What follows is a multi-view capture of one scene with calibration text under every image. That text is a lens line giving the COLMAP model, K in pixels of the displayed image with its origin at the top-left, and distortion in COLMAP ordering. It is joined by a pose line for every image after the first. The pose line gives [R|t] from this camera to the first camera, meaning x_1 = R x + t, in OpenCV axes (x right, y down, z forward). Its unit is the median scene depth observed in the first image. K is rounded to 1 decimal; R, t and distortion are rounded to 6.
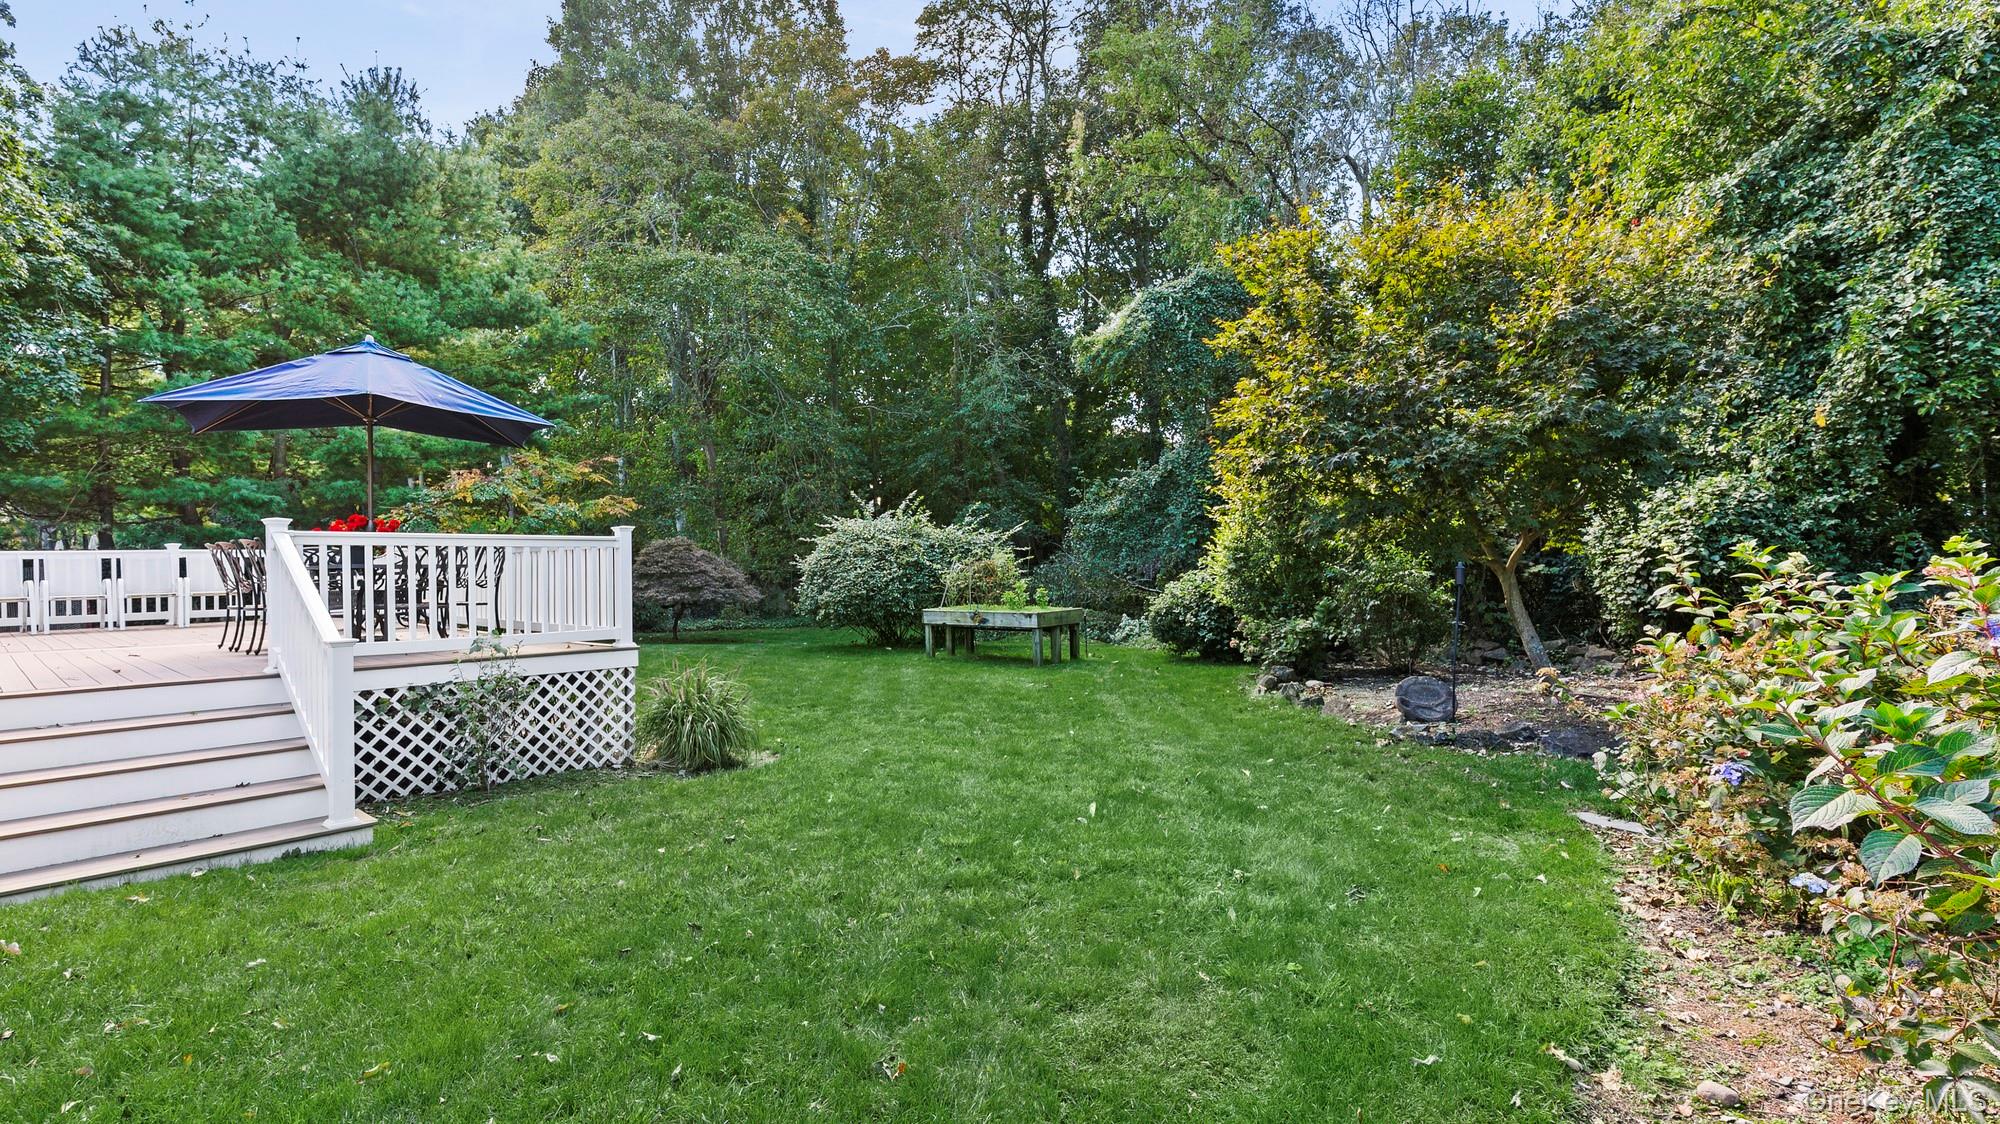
lens RADIAL K [[938.4, 0, 1000.0], [0, 938.4, 562.0], [0, 0, 1]] dist [-0.000352, -0.000255]
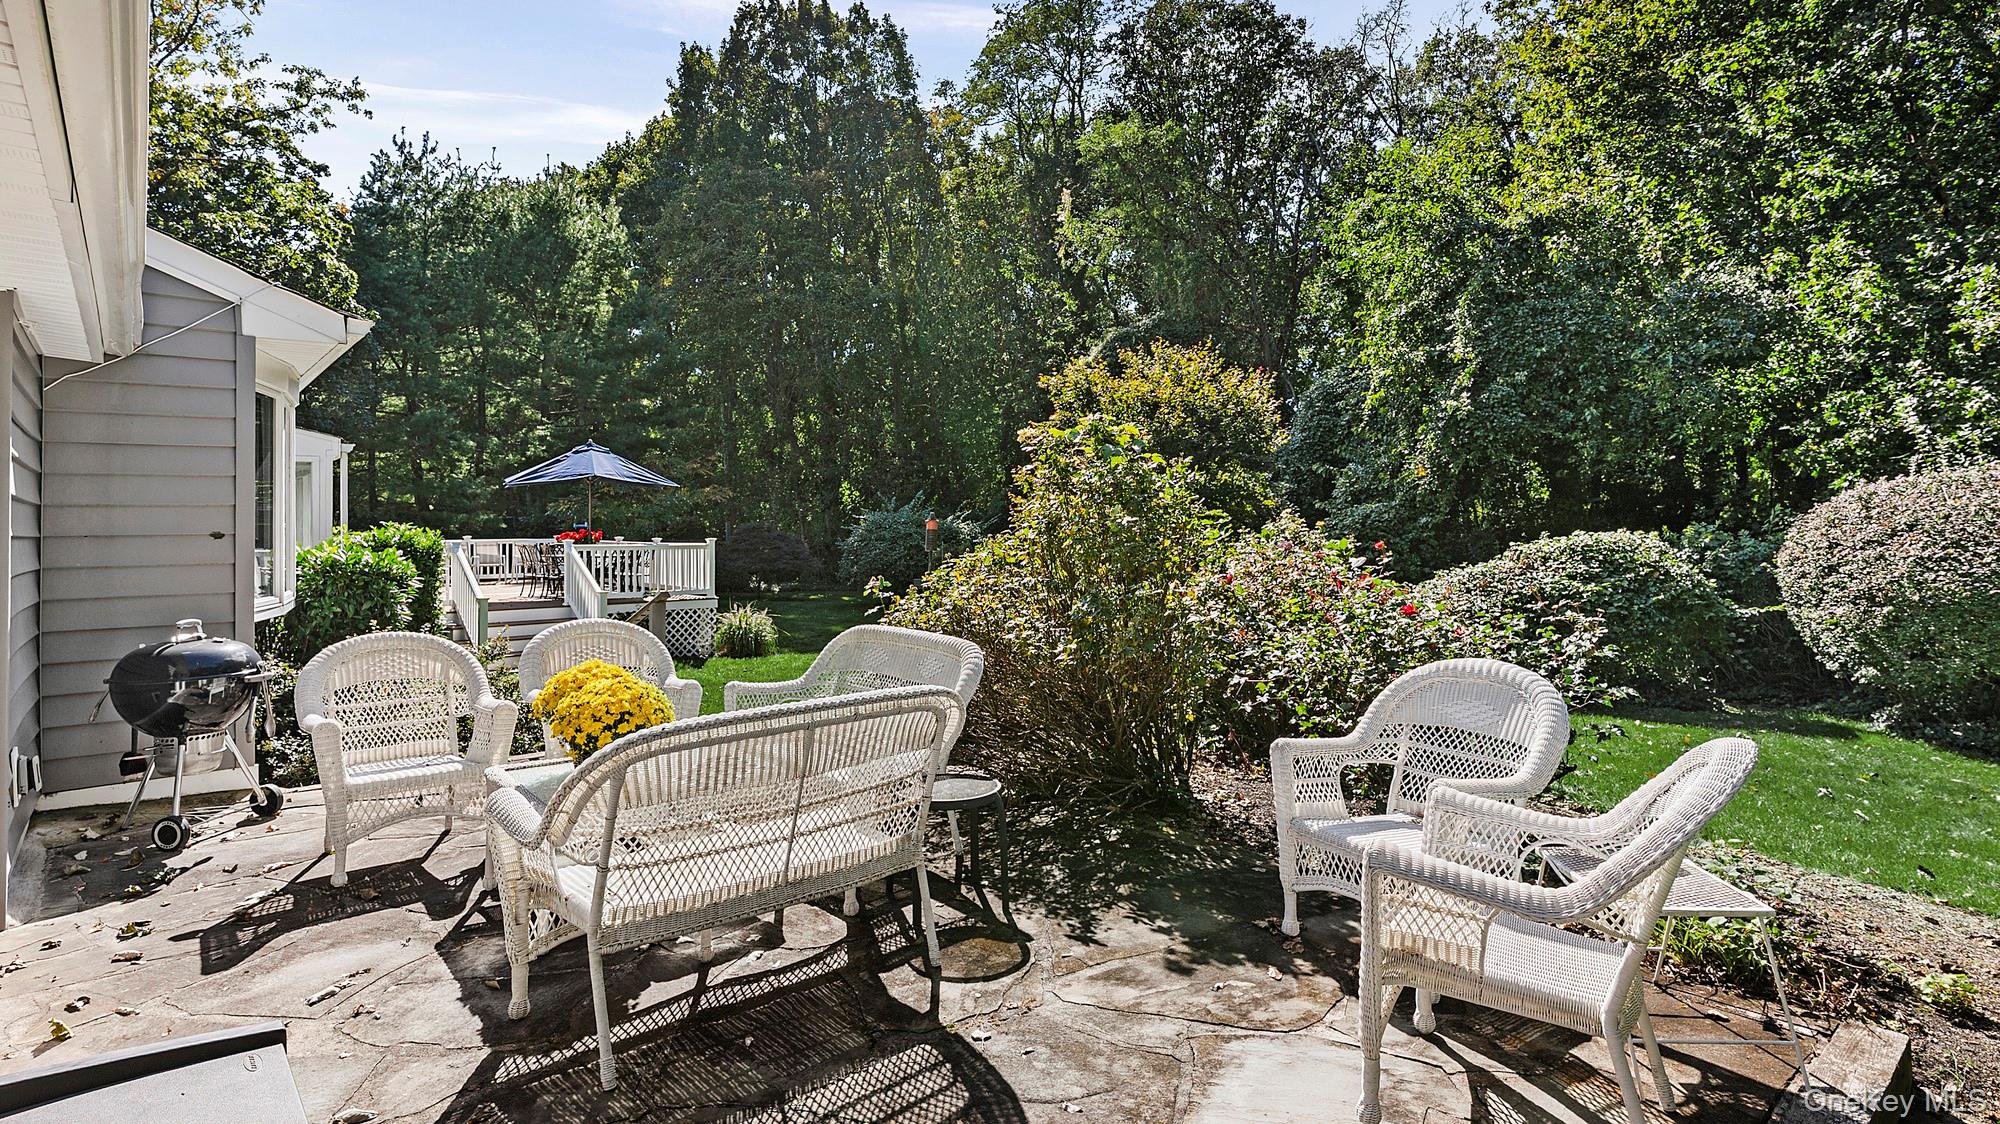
lens RADIAL K [[1020.4, 0, 999.2], [0, 1020.4, 520.8], [0, 0, 1]] dist [0.000021, 0.000052]
pose [[0.992324, 0.008187, -0.123395, 0.214581], [-0.008918, 0.999946, -0.005373, -0.028077], [0.123344, 0.006432, 0.992343, -0.490412]]
